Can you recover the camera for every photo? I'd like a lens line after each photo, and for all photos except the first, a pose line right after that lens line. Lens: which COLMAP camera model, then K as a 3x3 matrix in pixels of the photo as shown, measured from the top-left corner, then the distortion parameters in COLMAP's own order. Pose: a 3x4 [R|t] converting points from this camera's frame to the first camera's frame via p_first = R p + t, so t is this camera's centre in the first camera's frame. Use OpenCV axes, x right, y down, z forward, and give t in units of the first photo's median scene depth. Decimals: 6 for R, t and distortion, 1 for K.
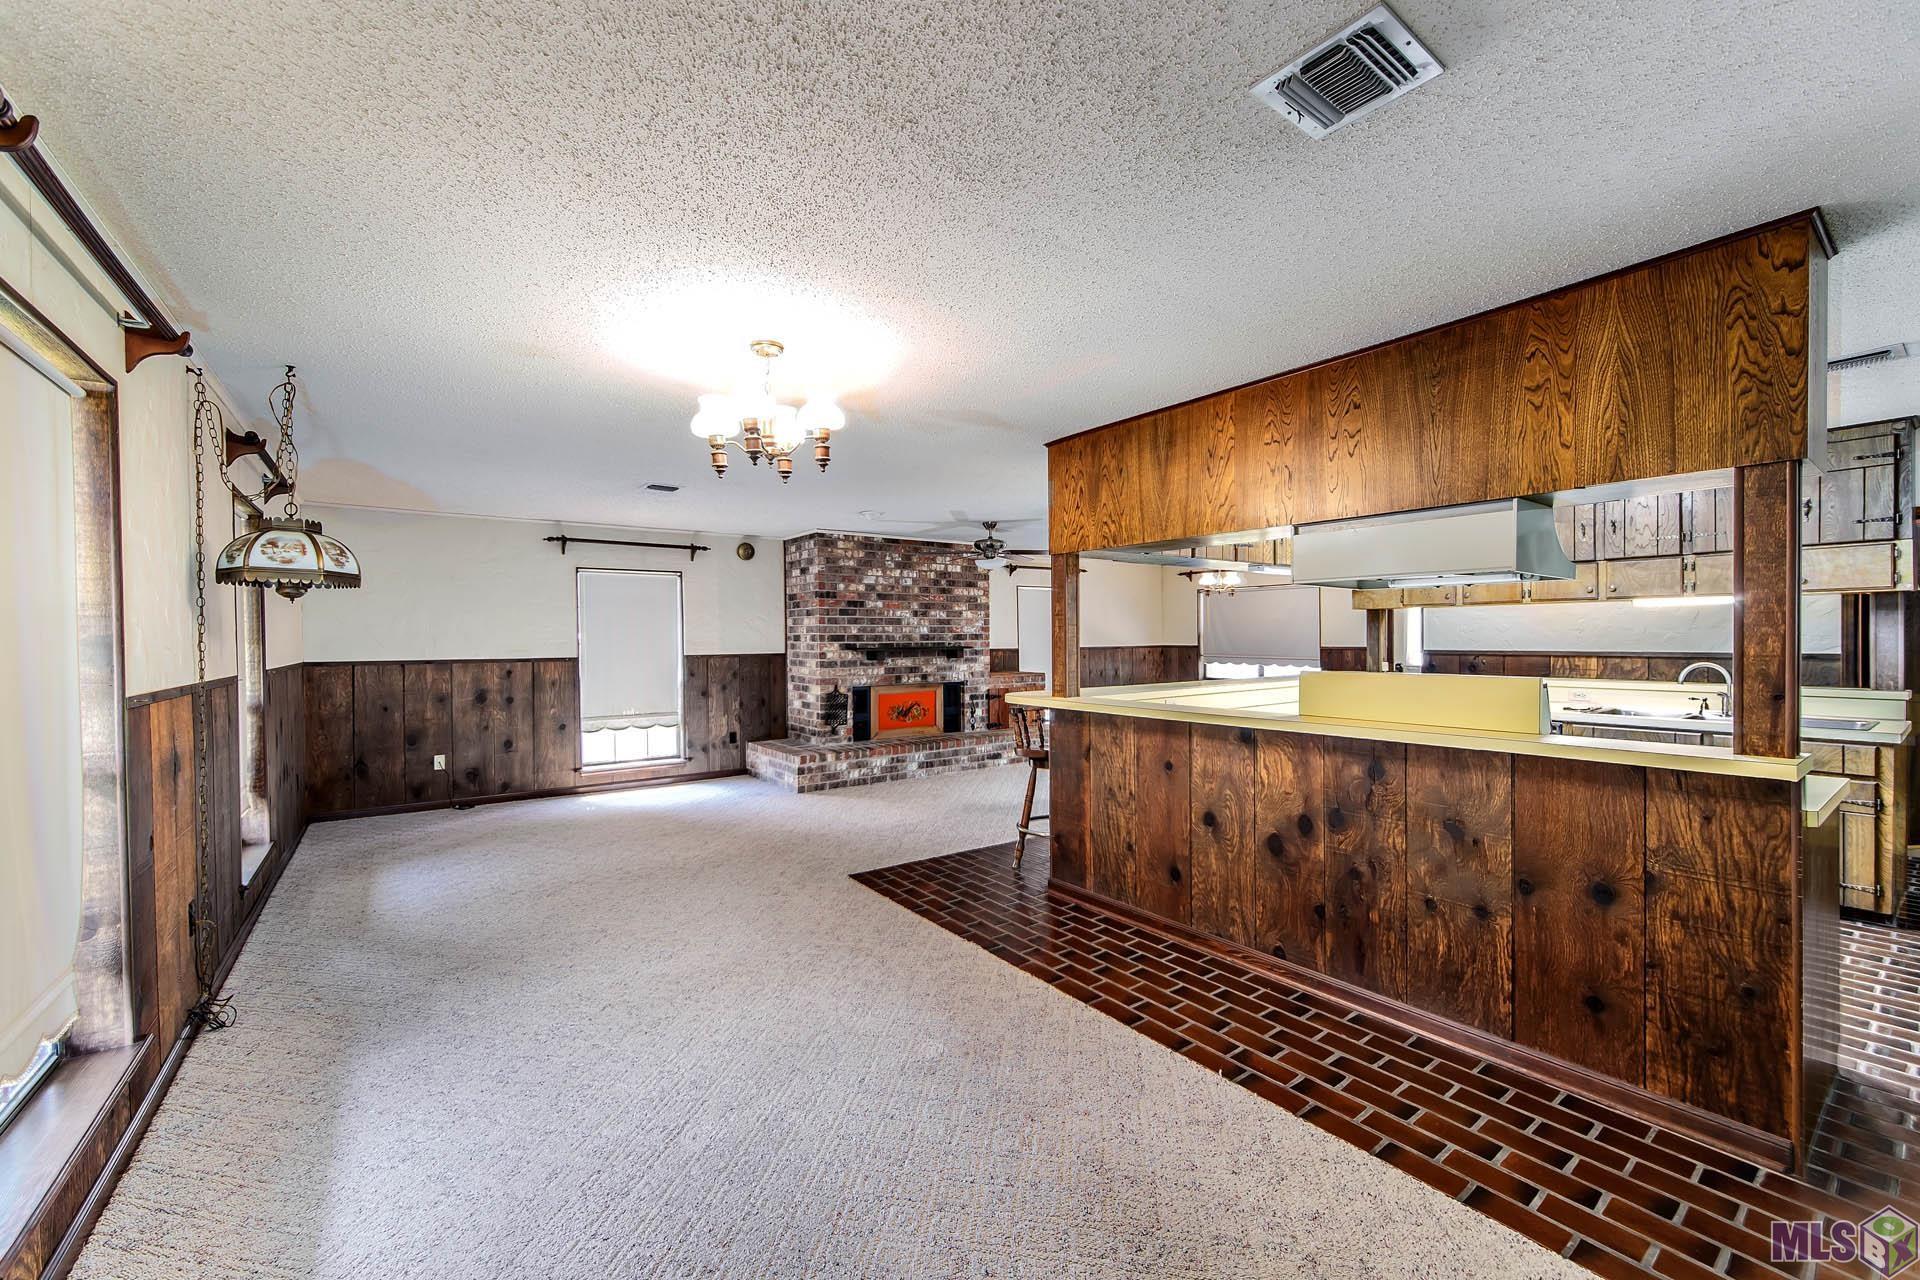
lens RADIAL K [[757.5, 0, 962.9], [0, 757.5, 645.1], [0, 0, 1]] dist [-0.004477, -0.000253]
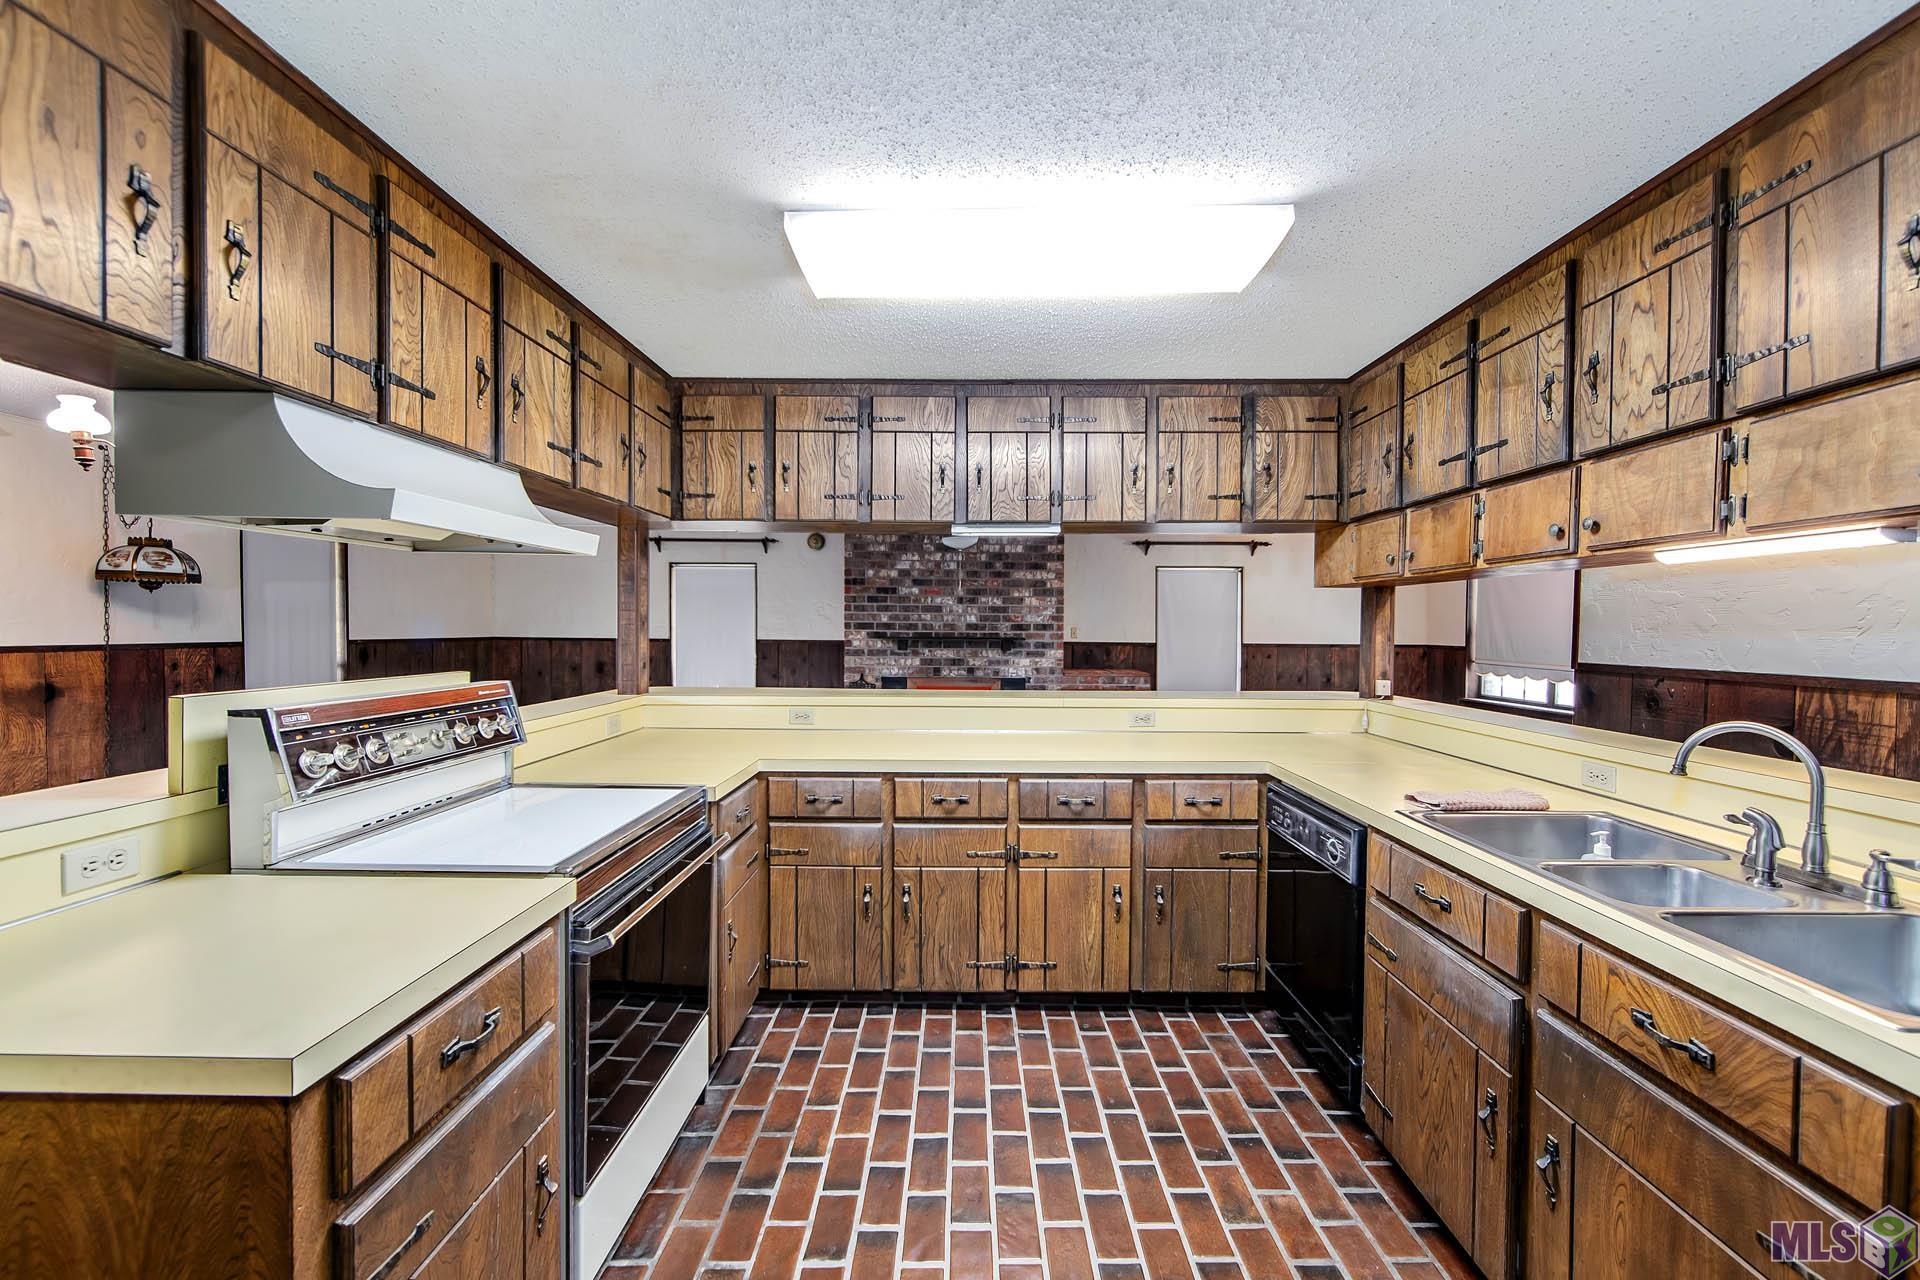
lens RADIAL K [[757.5, 0, 962.0], [0, 757.5, 638.0], [0, 0, 1]] dist [-0.004477, -0.000253]
pose [[0.805069, 0.023438, -0.592719, 0.485116], [-0.020264, 0.999723, 0.012009, -0.007650], [0.592836, 0.002343, 0.805320, 0.275014]]
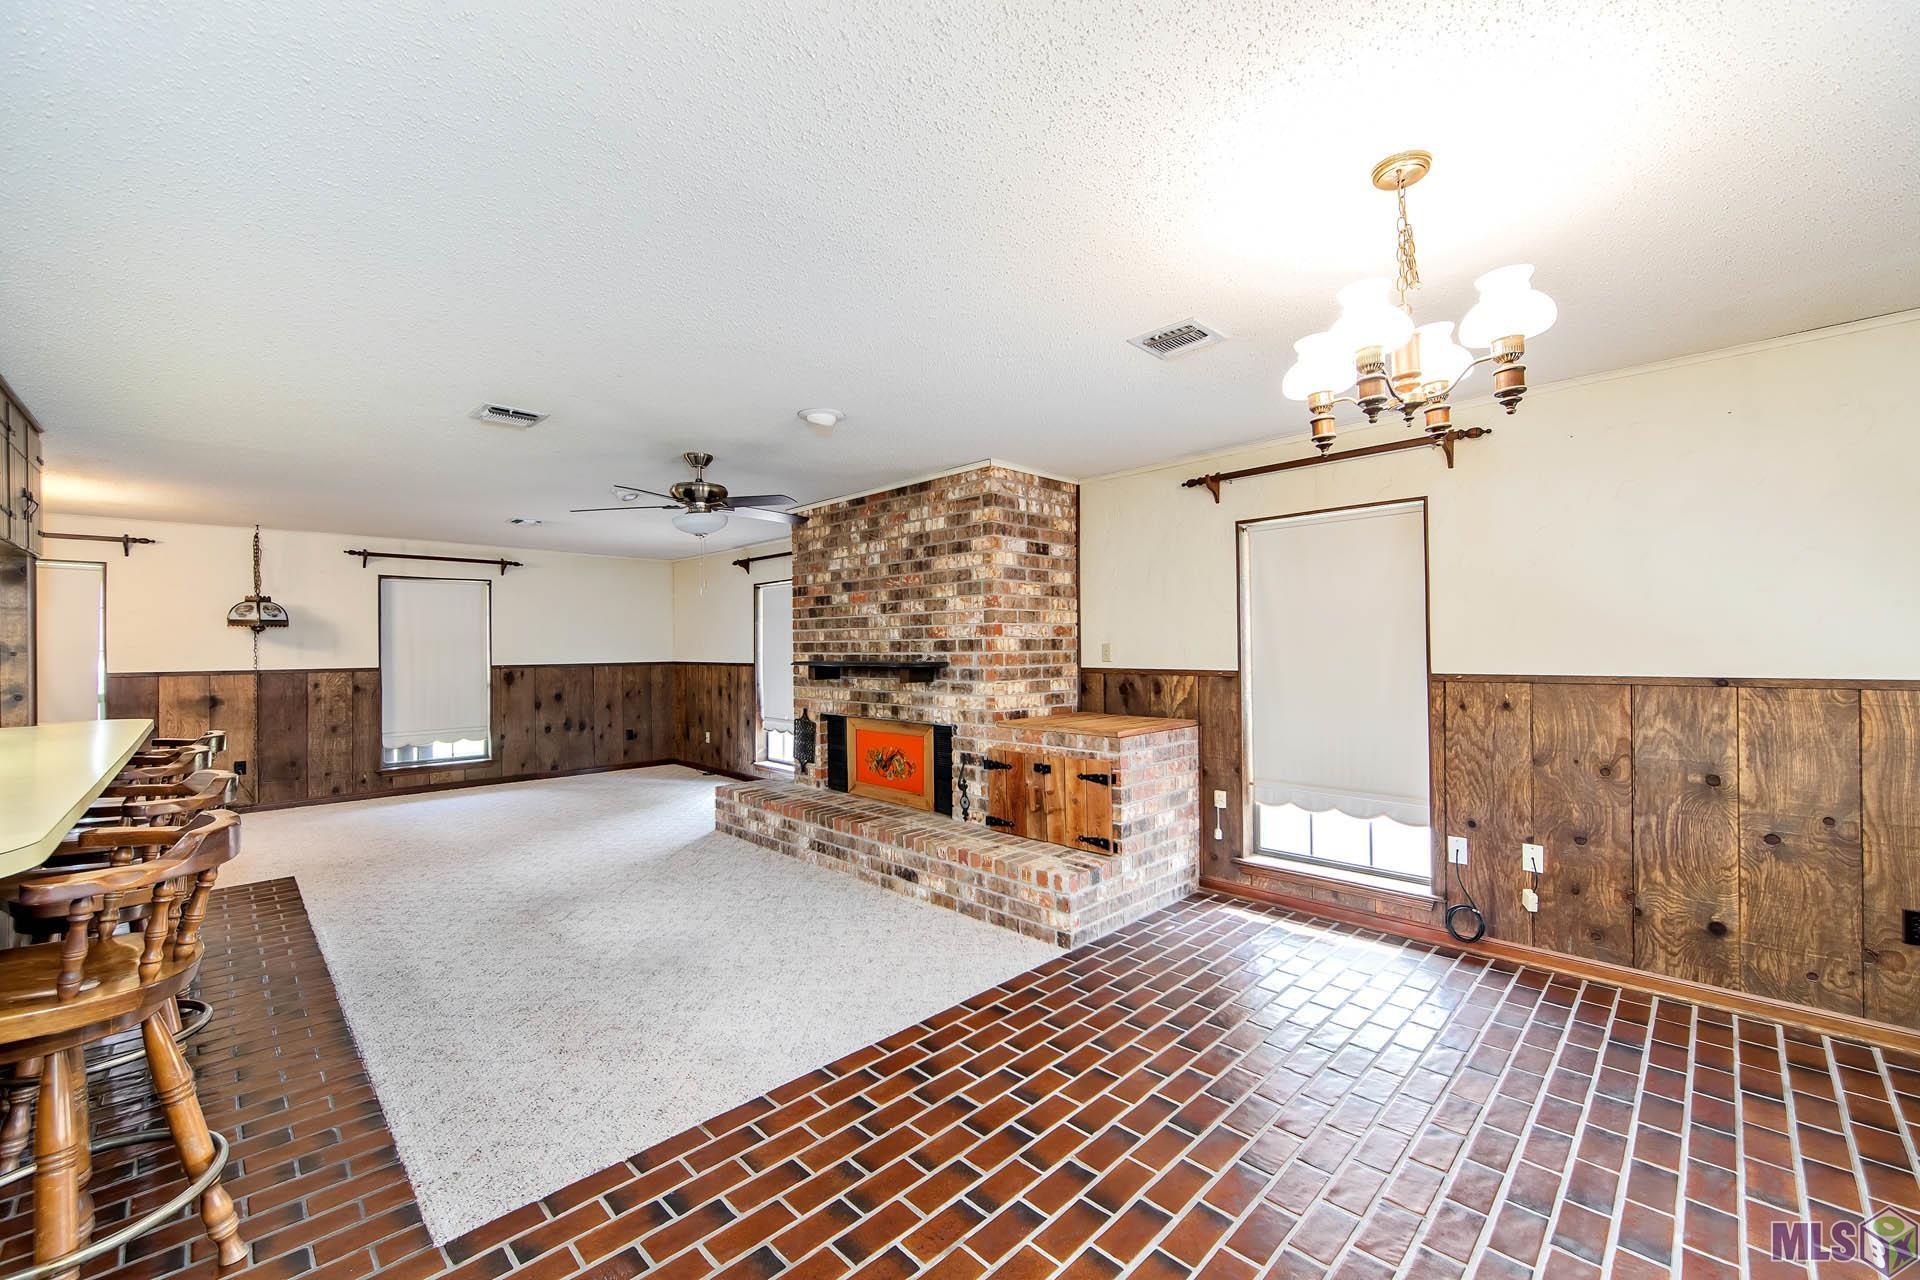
lens RADIAL K [[757.5, 0, 962.8], [0, 757.5, 644.8], [0, 0, 1]] dist [-0.004477, -0.000253]
pose [[0.152667, 0.005351, -0.988263, 0.577667], [0.000667, 0.999985, 0.005517, -0.015084], [0.988277, -0.001501, 0.152662, 0.983929]]
